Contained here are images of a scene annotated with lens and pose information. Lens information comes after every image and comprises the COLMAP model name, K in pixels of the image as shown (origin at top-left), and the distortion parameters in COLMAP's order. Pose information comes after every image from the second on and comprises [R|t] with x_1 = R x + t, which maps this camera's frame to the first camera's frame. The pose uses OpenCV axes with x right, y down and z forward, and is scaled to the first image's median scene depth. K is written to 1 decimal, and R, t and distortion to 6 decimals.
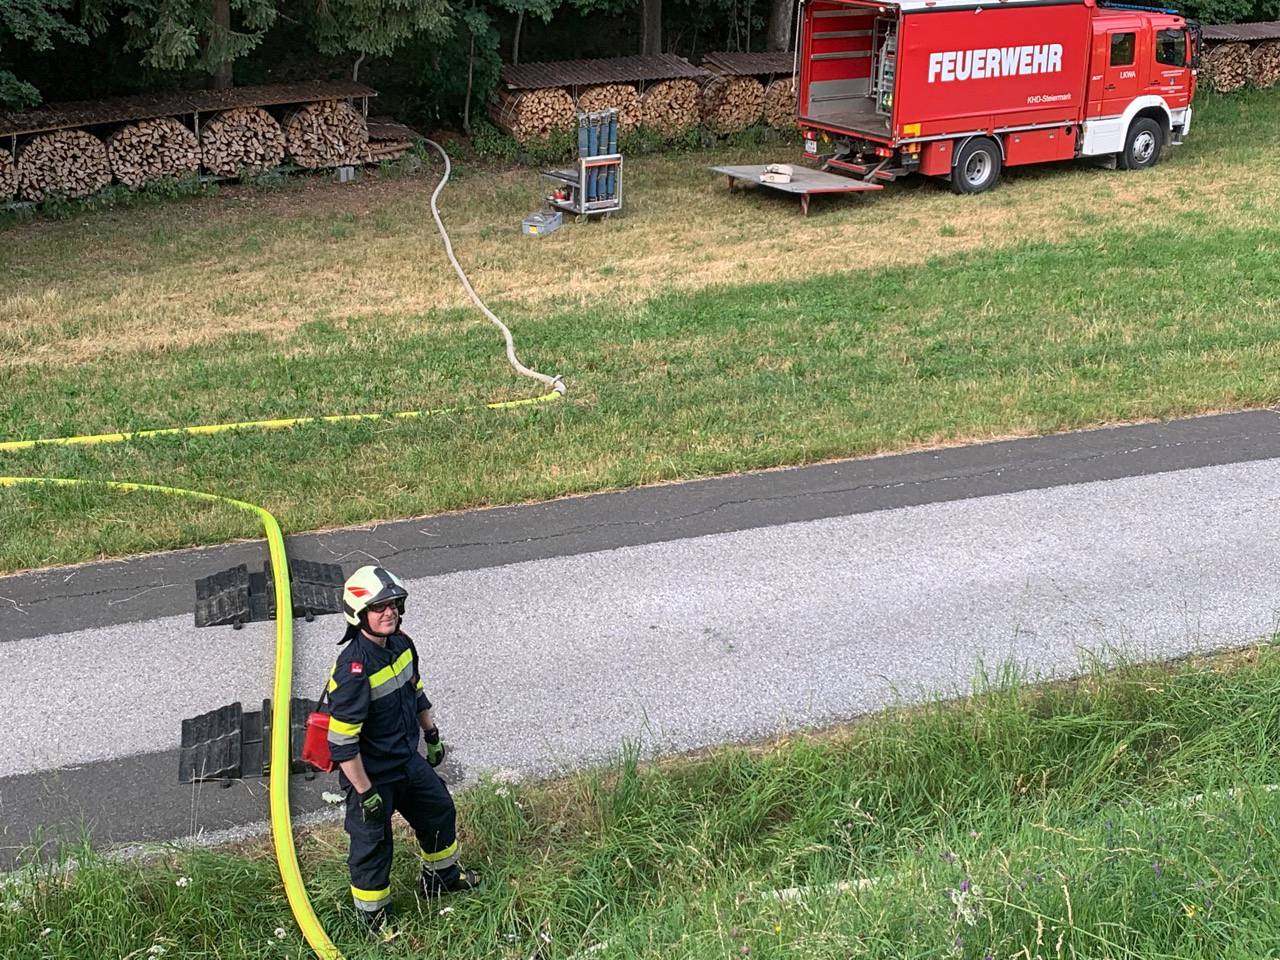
lens RADIAL K [[1756.0, 0, 640.0], [0, 1756.0, 480.0], [0, 0, 1]] dist [0.145370, -0.021117]
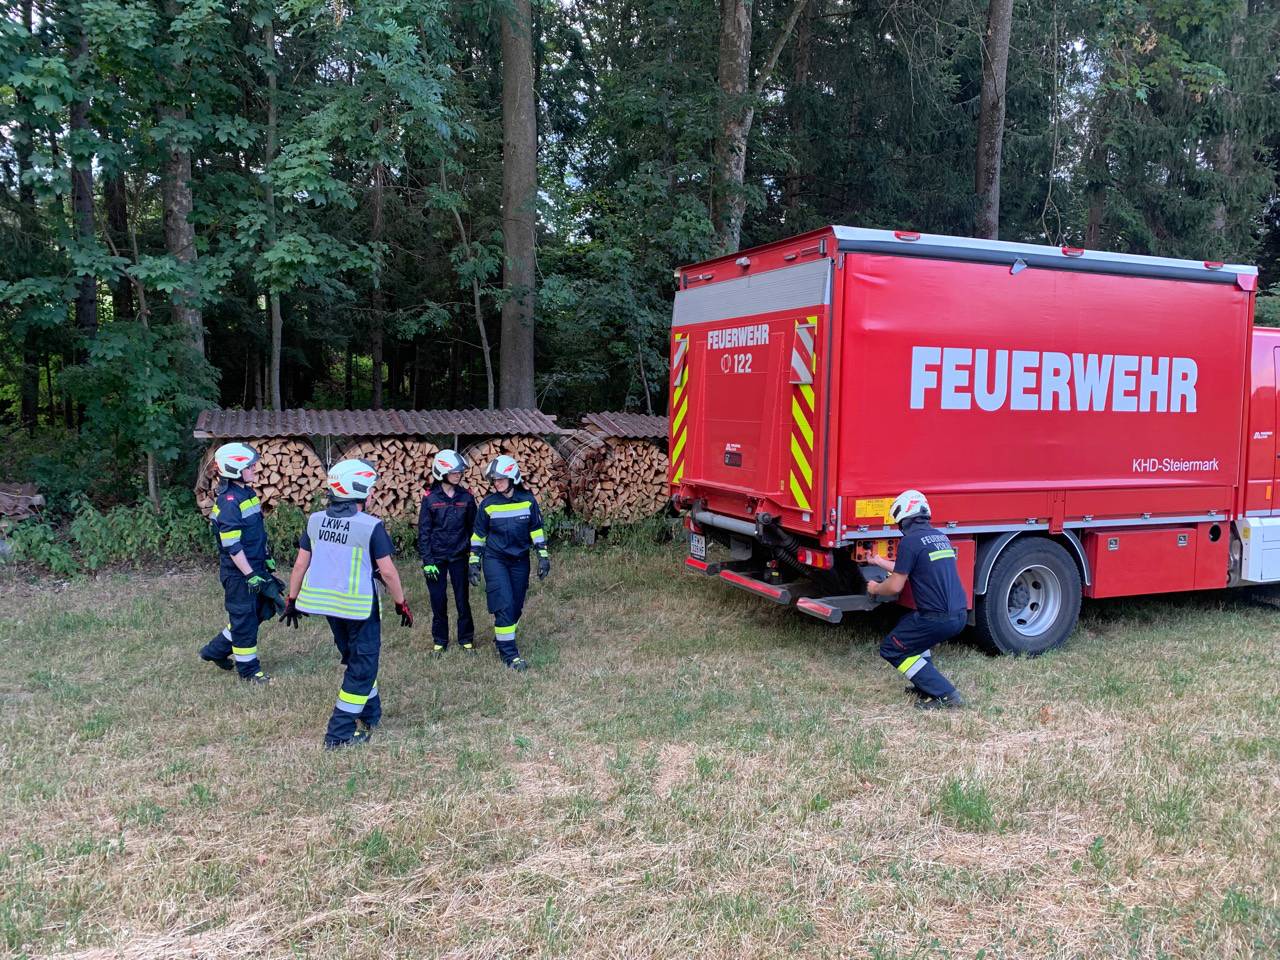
lens RADIAL K [[948.9, 0, 640.0], [0, 948.9, 480.0], [0, 0, 1]] dist [-0.006179, 0.002813]
pose [[0.983536, 0.013386, -0.180215, 0.133605], [-0.061679, 0.962232, -0.265150, -0.134012], [0.169860, 0.271900, 0.947216, 0.738846]]
